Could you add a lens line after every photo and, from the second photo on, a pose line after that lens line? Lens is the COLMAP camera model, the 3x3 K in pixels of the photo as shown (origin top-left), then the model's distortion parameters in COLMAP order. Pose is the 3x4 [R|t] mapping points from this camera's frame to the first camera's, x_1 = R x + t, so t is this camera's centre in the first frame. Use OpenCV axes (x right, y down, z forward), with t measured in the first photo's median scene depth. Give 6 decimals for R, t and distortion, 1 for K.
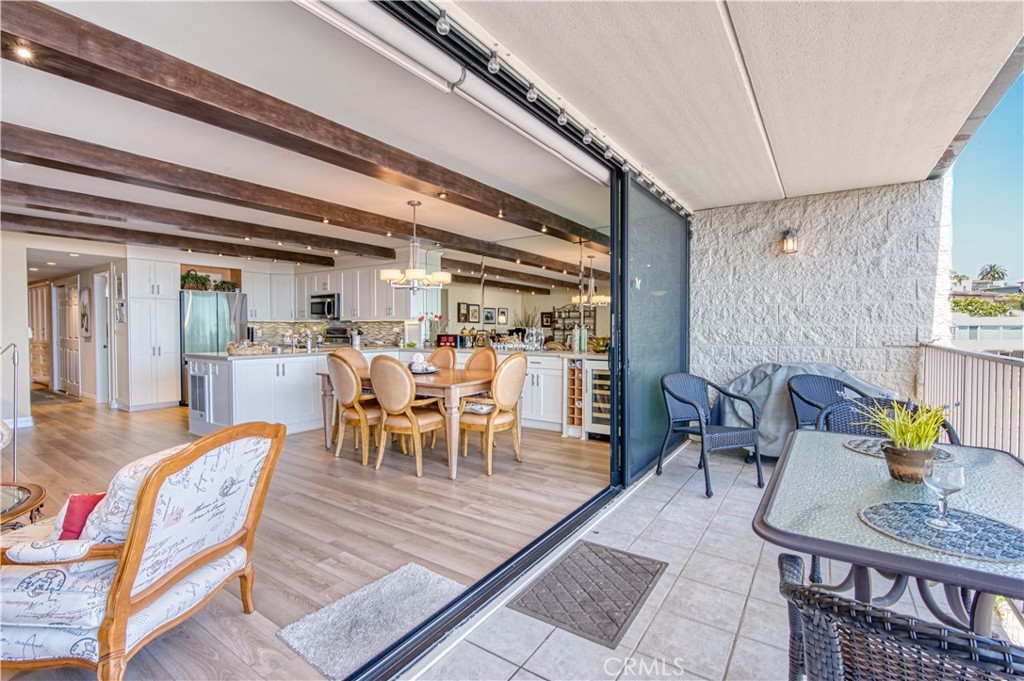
lens RADIAL K [[443.2, 0, 521.1], [0, 443.2, 336.5], [0, 0, 1]] dist [-0.014994, -0.001547]
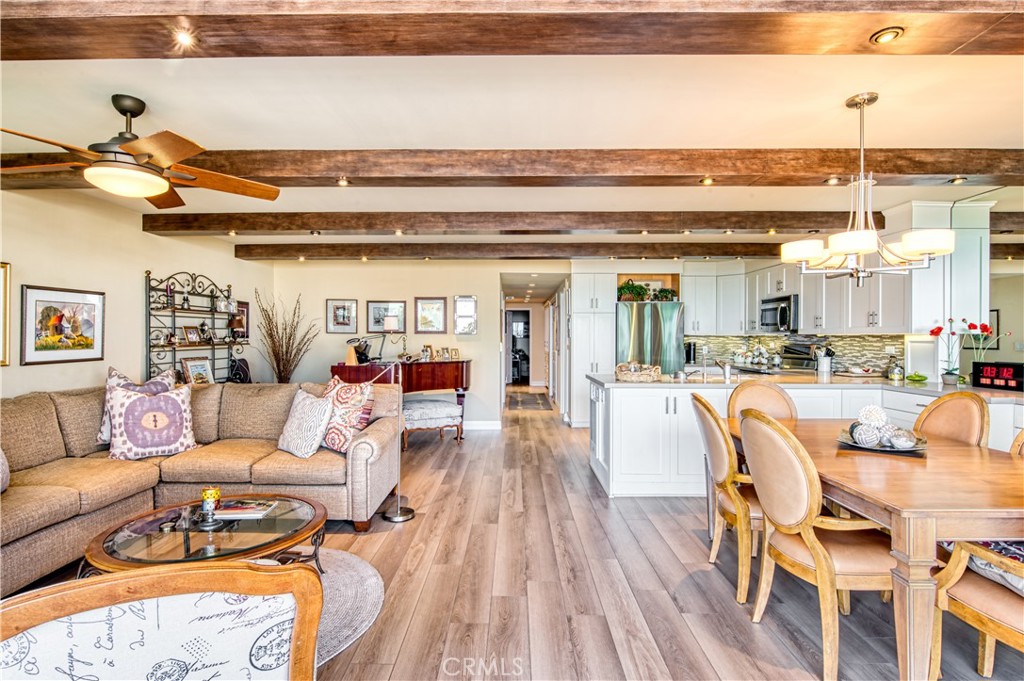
lens RADIAL K [[518.2, 0, 515.3], [0, 518.2, 338.4], [0, 0, 1]] dist [-0.004291, -0.005395]
pose [[0.548415, 0.002278, -0.836203, 0.018142], [-0.020256, 0.999739, -0.010561, -0.014643], [0.835961, 0.022730, 0.548318, 0.237181]]
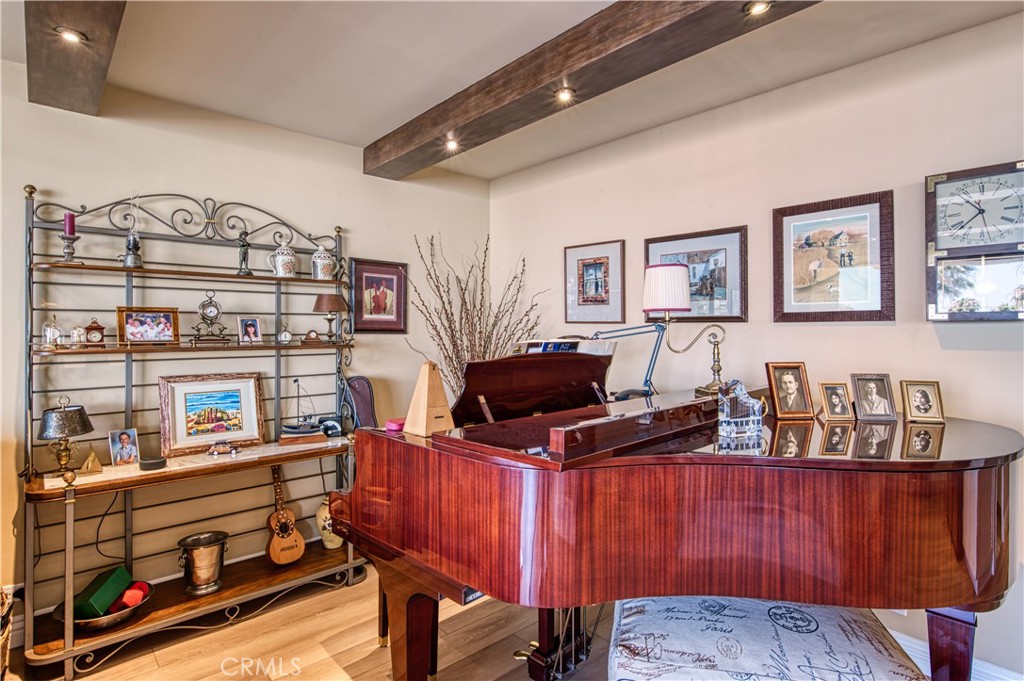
lens RADIAL K [[518.2, 0, 500.9], [0, 518.2, 333.3], [0, 0, 1]] dist [-0.004291, -0.005395]
pose [[-0.258966, 0.005279, -0.965872, -0.627381], [-0.022941, 0.999669, 0.011614, -0.023429], [0.965614, 0.025166, -0.258759, 0.575331]]
